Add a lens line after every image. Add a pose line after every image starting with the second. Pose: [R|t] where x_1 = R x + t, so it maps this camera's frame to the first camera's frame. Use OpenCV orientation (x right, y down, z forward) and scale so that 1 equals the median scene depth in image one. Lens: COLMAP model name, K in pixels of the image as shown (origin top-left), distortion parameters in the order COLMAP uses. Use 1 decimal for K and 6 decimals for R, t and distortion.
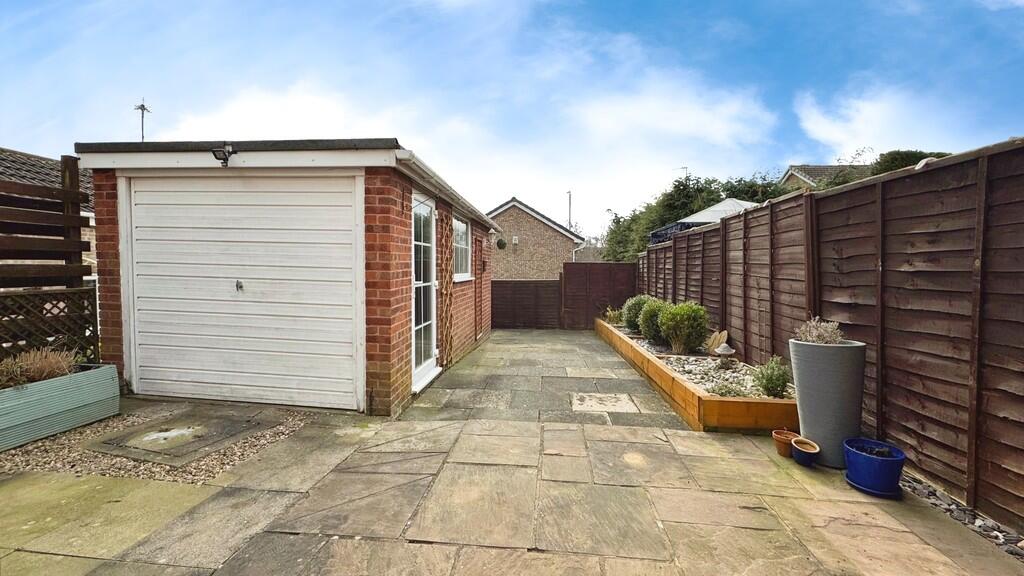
lens RADIAL K [[418.1, 0, 511.6], [0, 418.1, 279.0], [0, 0, 1]] dist [0.000269, 0.000026]
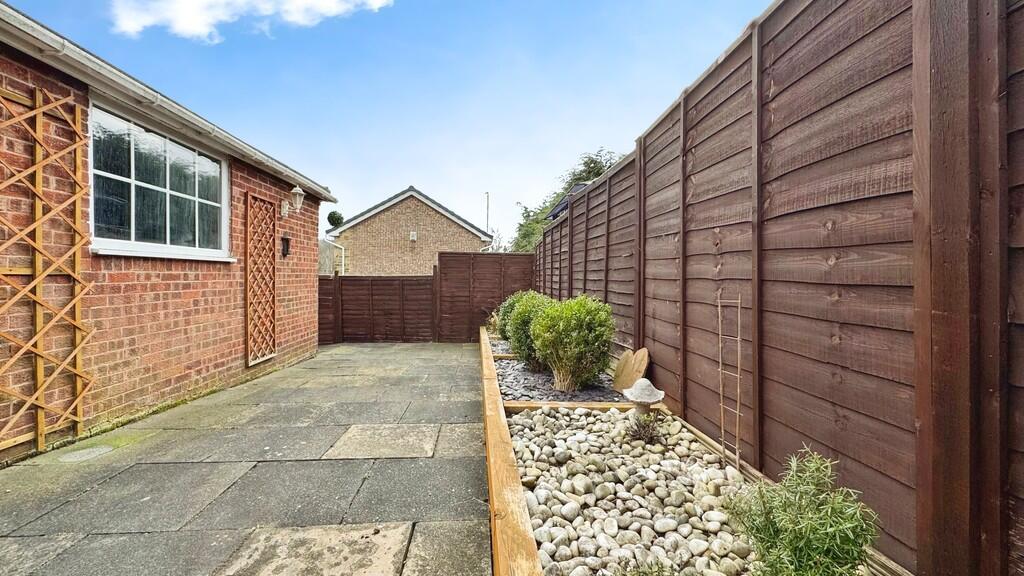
lens RADIAL K [[418.1, 0, 512.7], [0, 418.1, 285.1], [0, 0, 1]] dist [0.000269, 0.000026]
pose [[0.984562, 0.003705, 0.174999, 0.196056], [-0.002845, 0.999983, -0.005163, 0.036118], [-0.175015, 0.004586, 0.984555, 0.390766]]
